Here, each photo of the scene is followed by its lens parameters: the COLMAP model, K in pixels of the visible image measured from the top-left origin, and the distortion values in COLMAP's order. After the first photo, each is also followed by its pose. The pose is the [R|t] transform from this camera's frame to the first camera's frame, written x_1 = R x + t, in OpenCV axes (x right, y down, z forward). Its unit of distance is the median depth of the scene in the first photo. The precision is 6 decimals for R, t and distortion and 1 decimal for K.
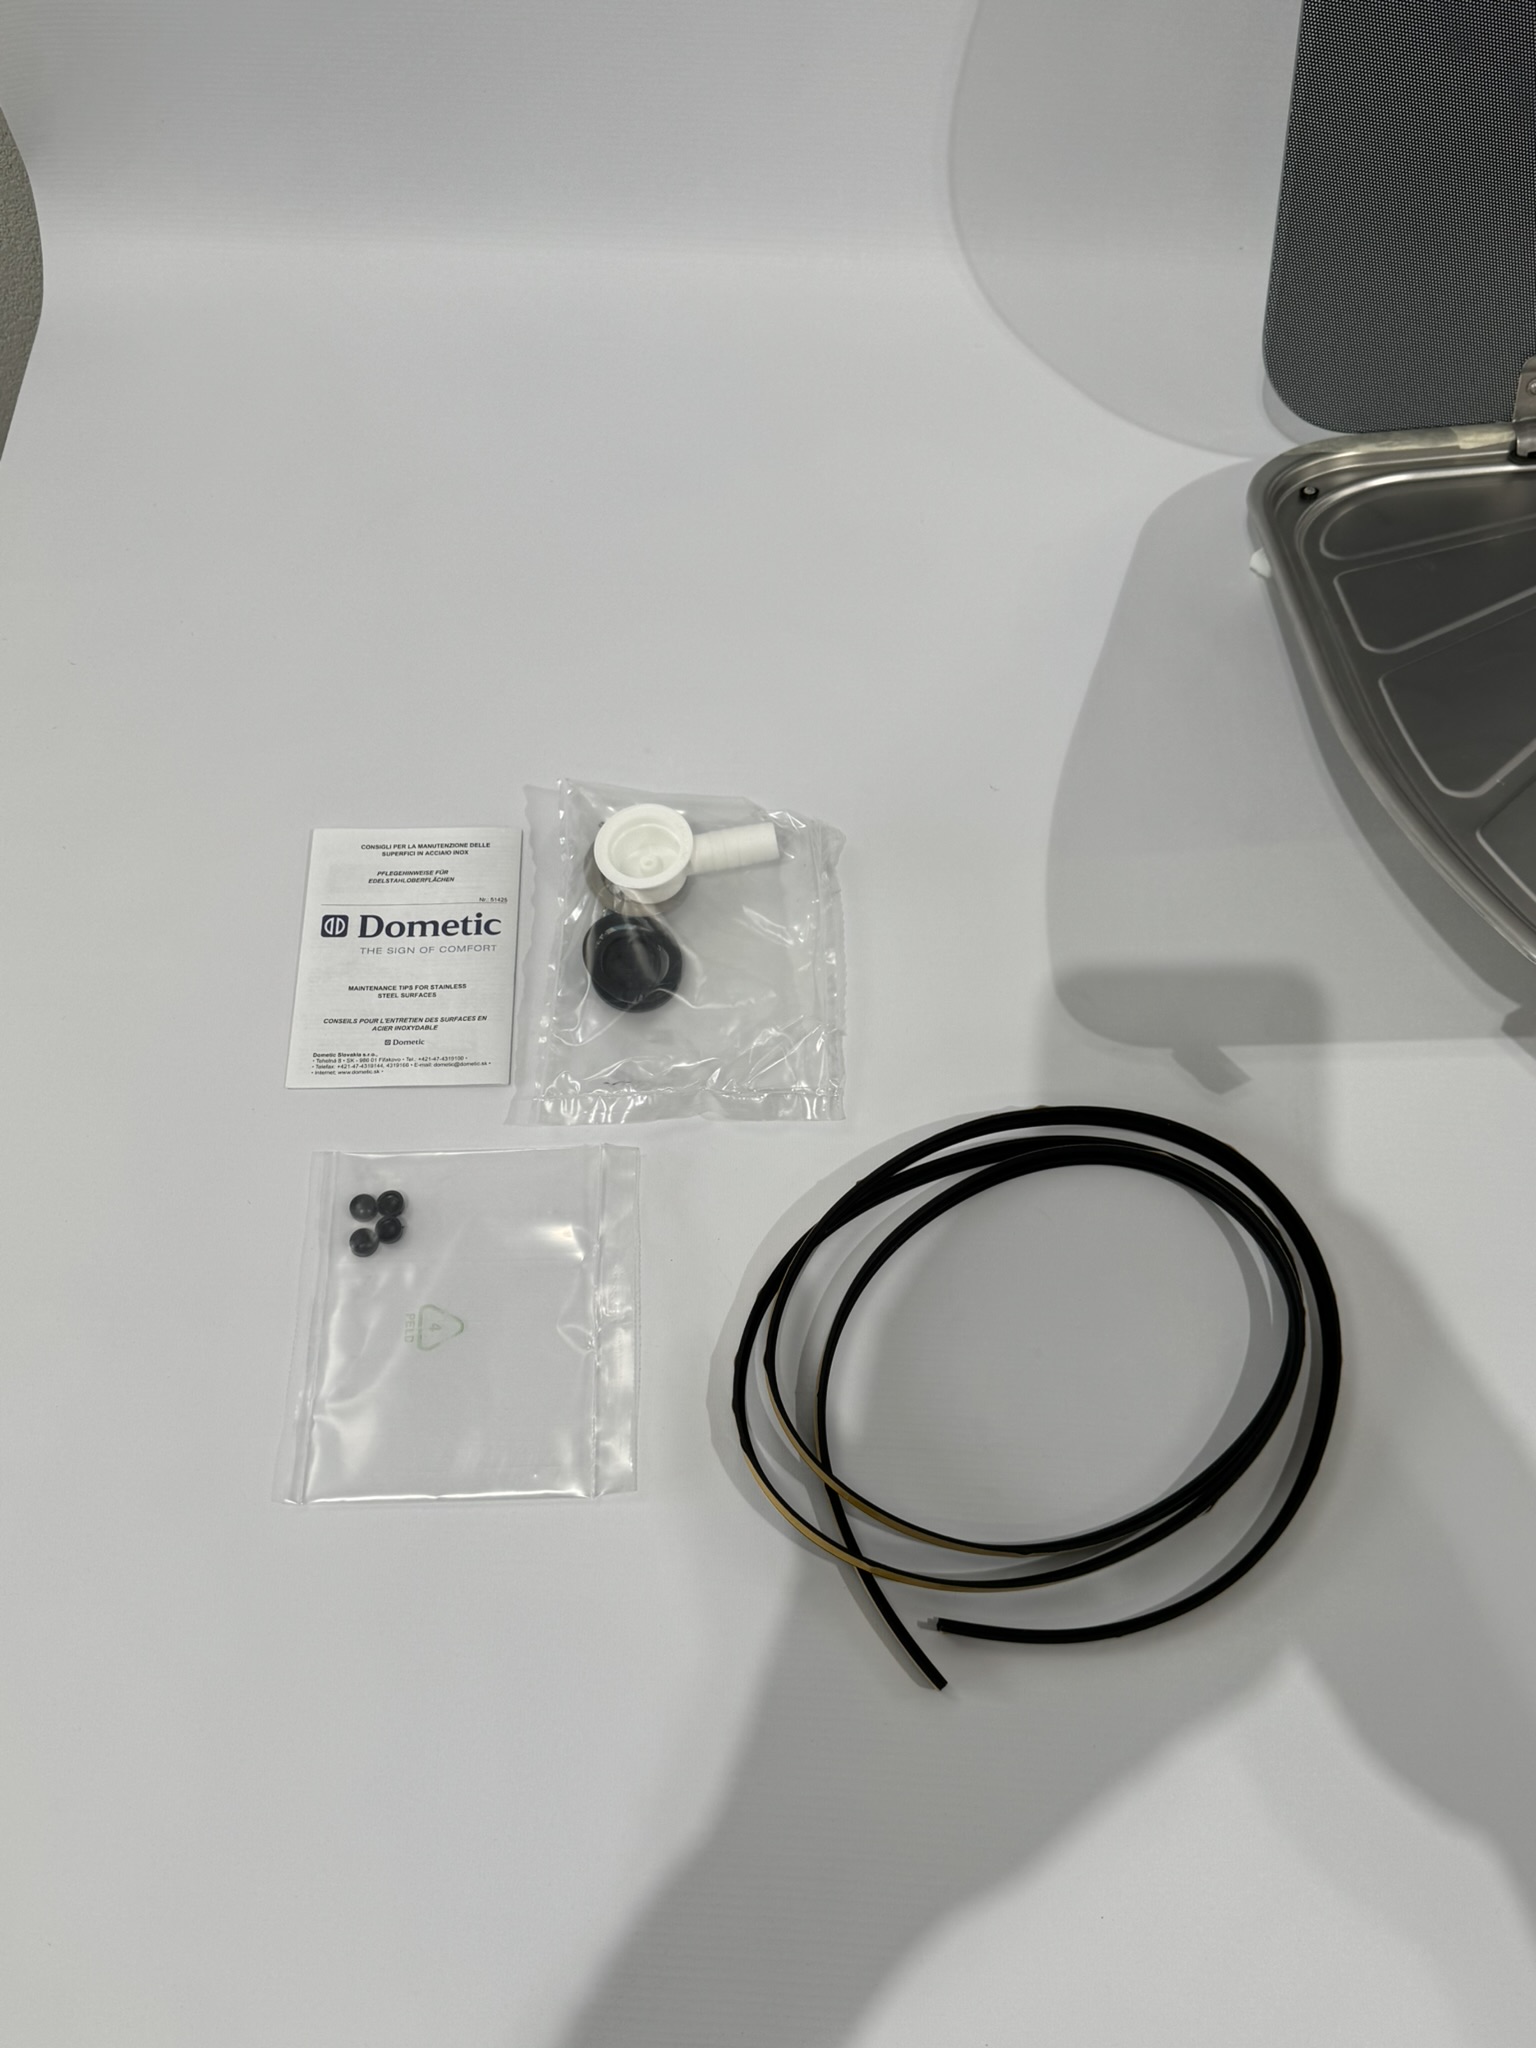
lens RADIAL K [[1713.3, 0, 767.3], [0, 1713.3, 1022.1], [0, 0, 1]] dist [0.000799, -0.003246]
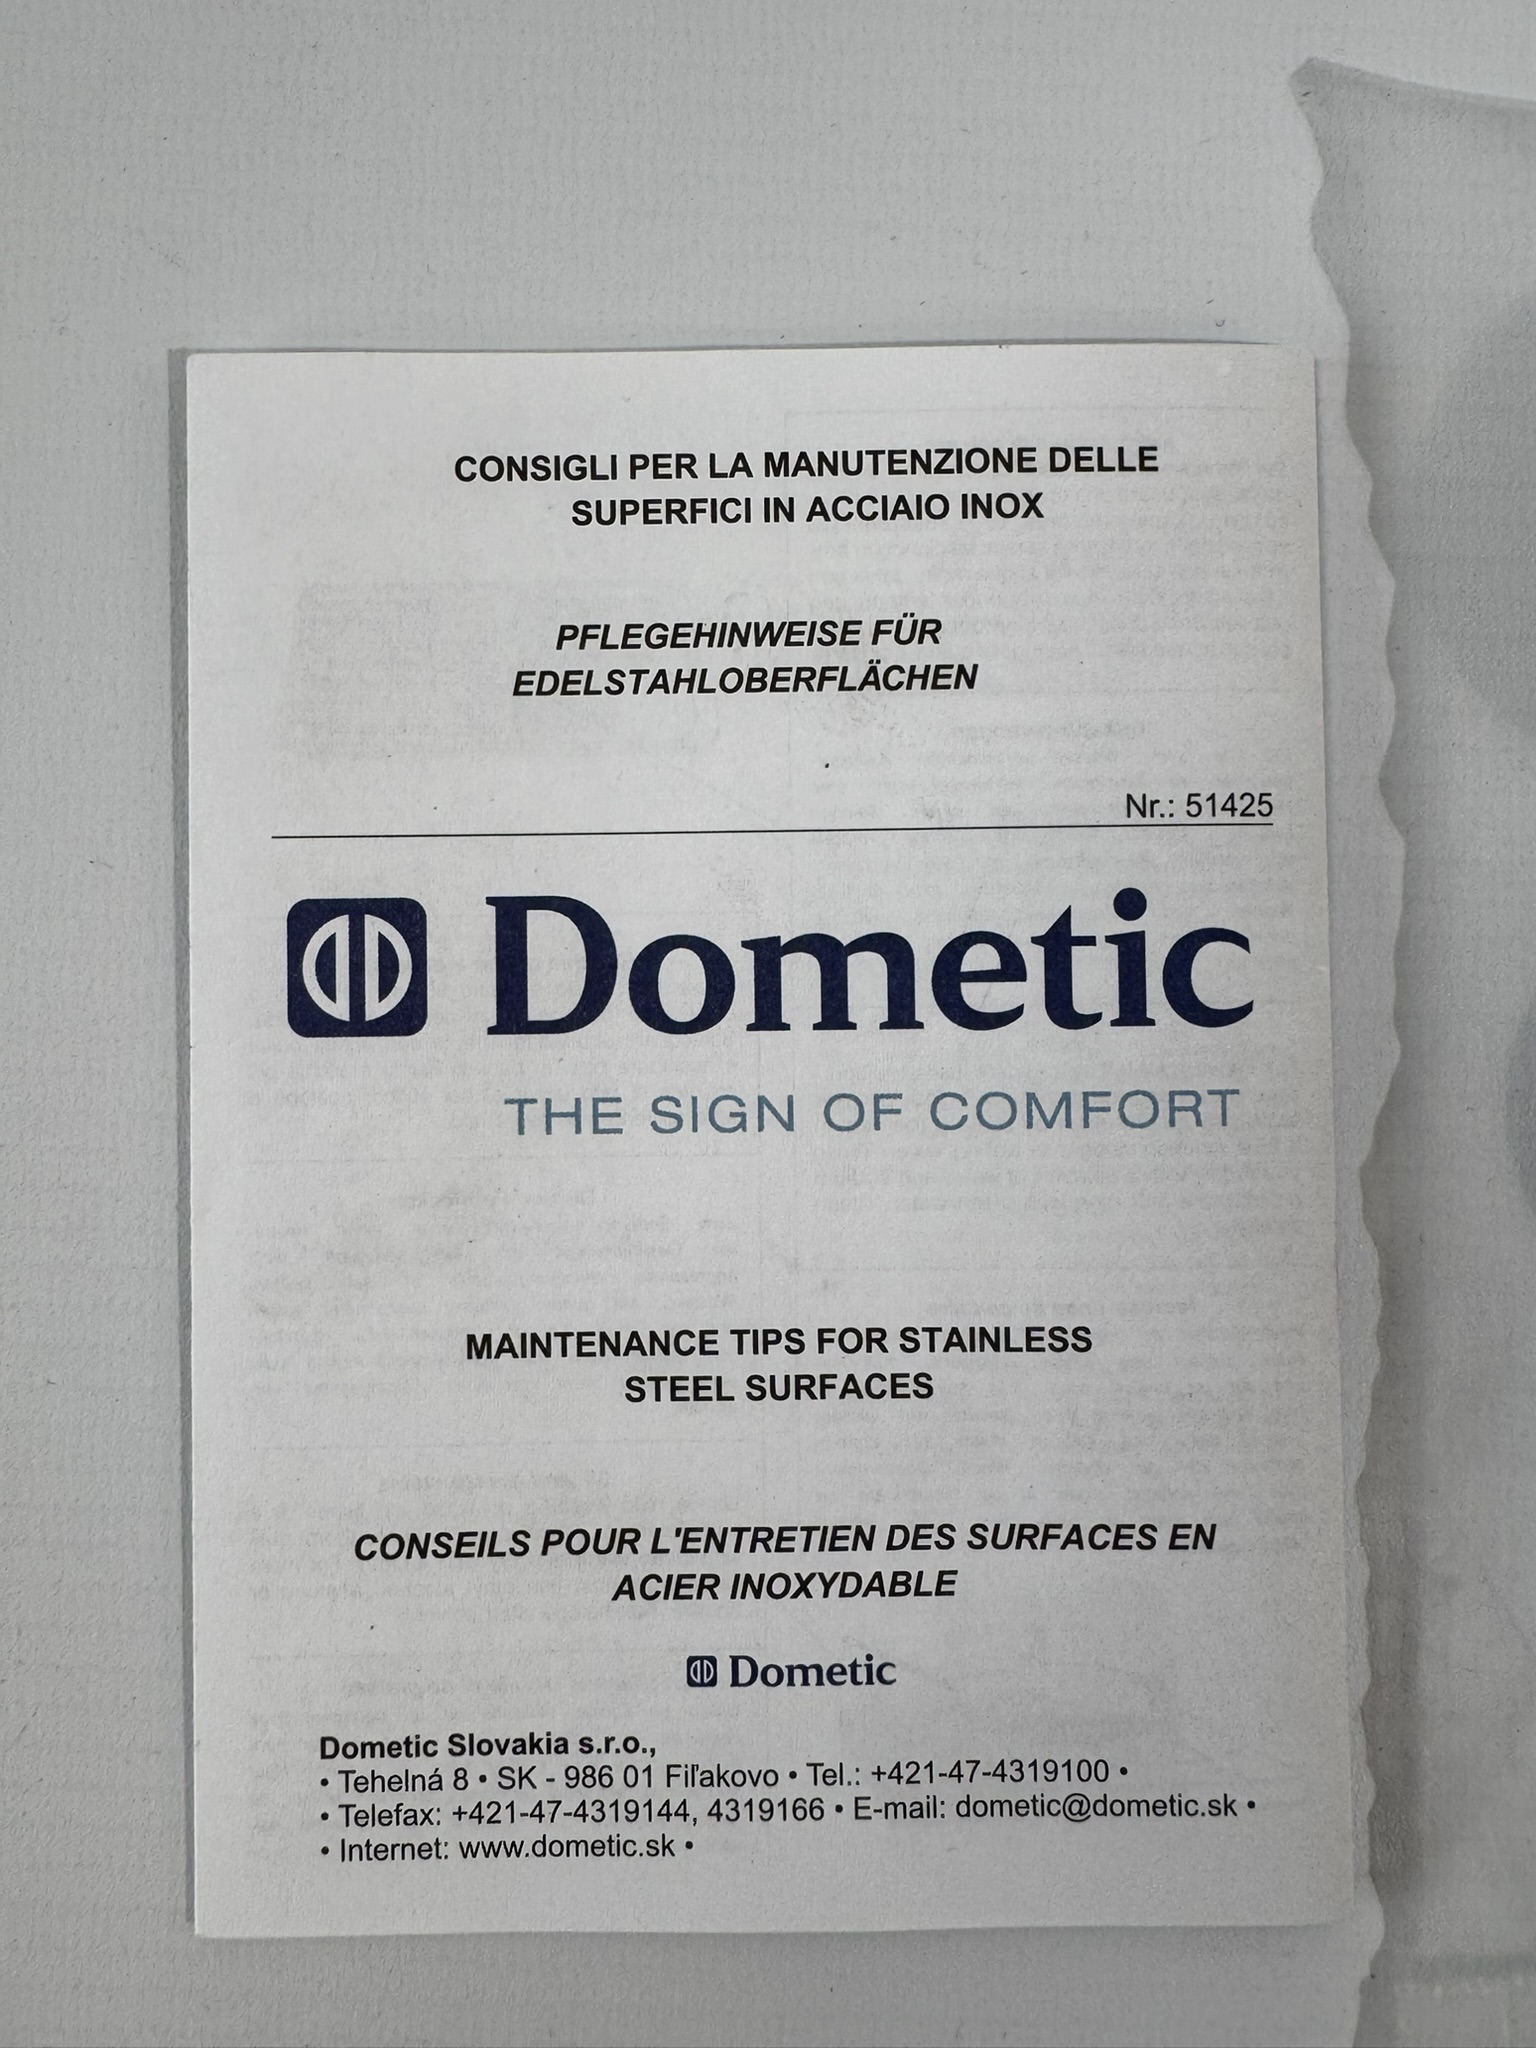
lens RADIAL K [[1713.3, 0, 768.0], [0, 1713.3, 1023.4], [0, 0, 1]] dist [0.000799, -0.003246]
pose [[0.999759, 0.010057, -0.019499, -0.204195], [-0.000777, 0.904419, 0.426645, -0.129730], [0.021926, -0.426527, 0.904209, 0.830474]]
